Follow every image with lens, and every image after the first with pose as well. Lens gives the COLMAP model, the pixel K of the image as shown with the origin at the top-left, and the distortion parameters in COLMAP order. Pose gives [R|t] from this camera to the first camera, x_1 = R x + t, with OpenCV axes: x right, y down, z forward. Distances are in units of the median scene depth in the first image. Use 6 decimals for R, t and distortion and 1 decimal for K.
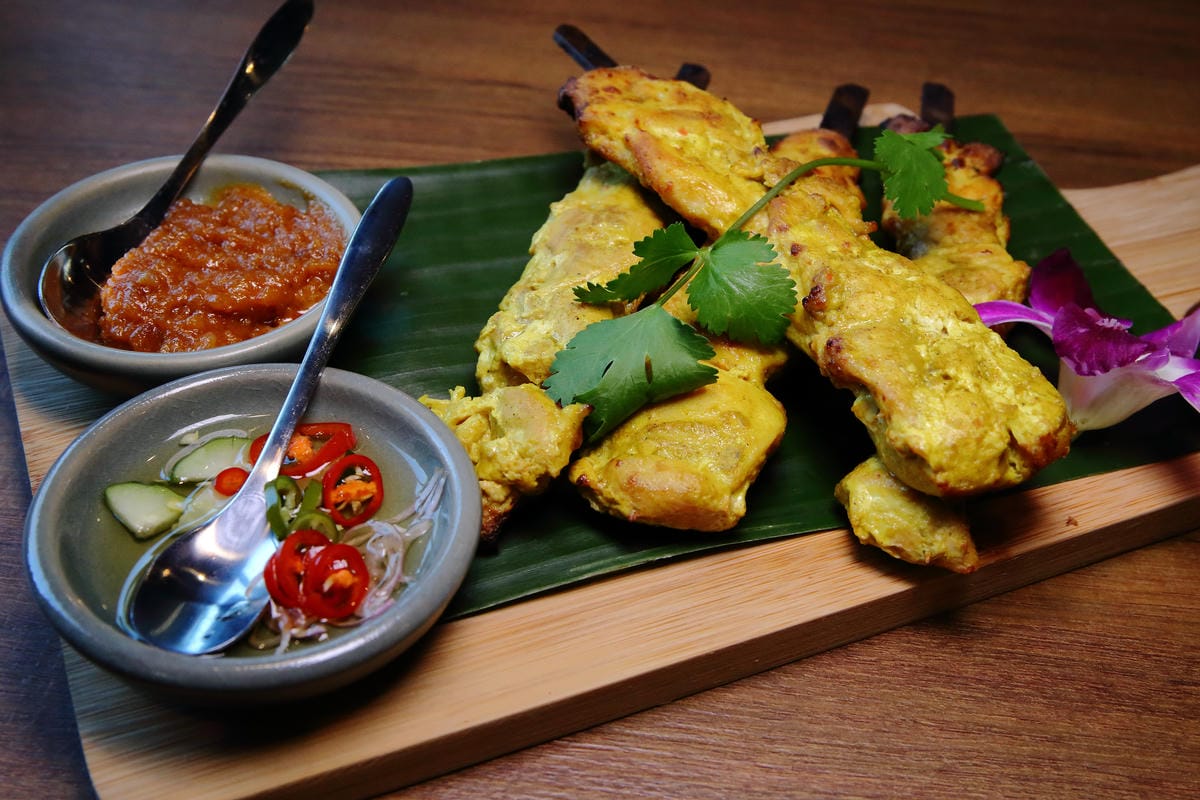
lens RADIAL K [[1561.1, 0, 547.6], [0, 1561.1, 399.4], [0, 0, 1]] dist [-0.029811, 0.048952]
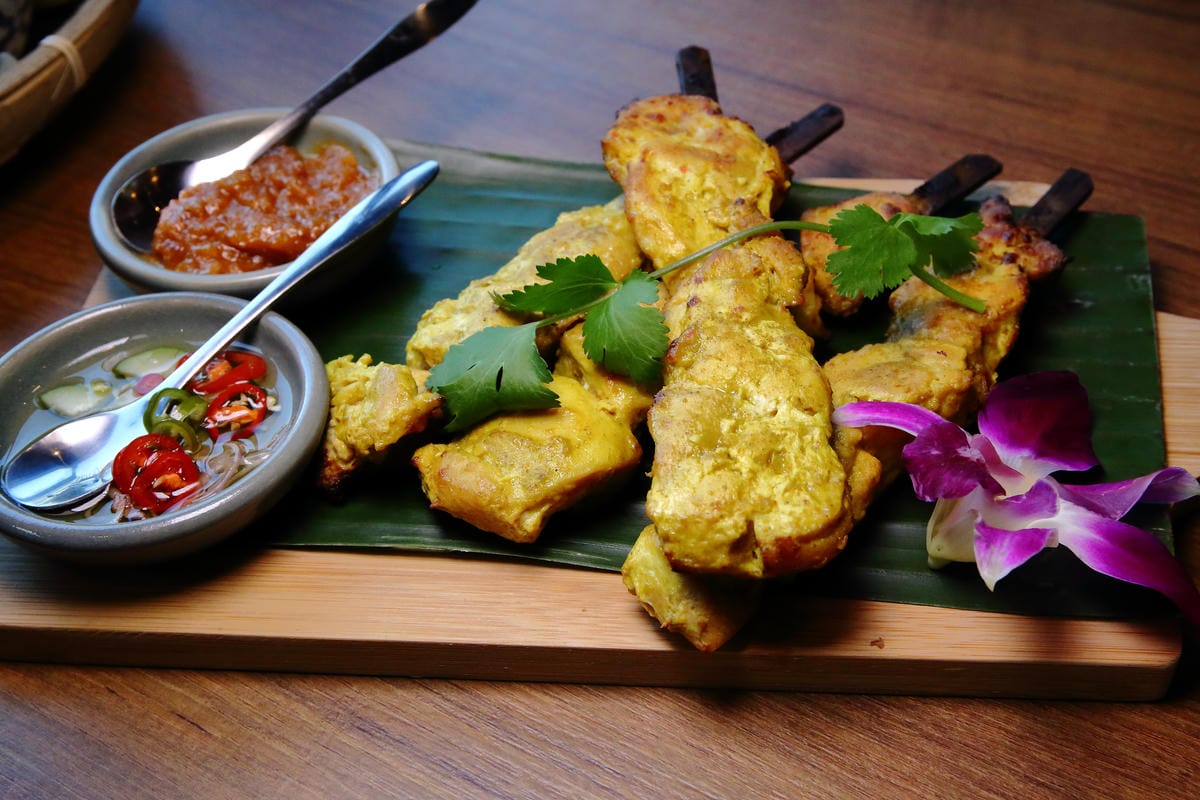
lens RADIAL K [[1662.8, 0, 576.2], [0, 1662.8, 400.1], [0, 0, 1]] dist [-0.006160, -0.002371]
pose [[0.870141, 0.245941, -0.427045, 0.580988], [-0.236664, 0.968643, 0.075631, -0.100358], [0.432255, 0.035257, 0.901062, -0.004655]]
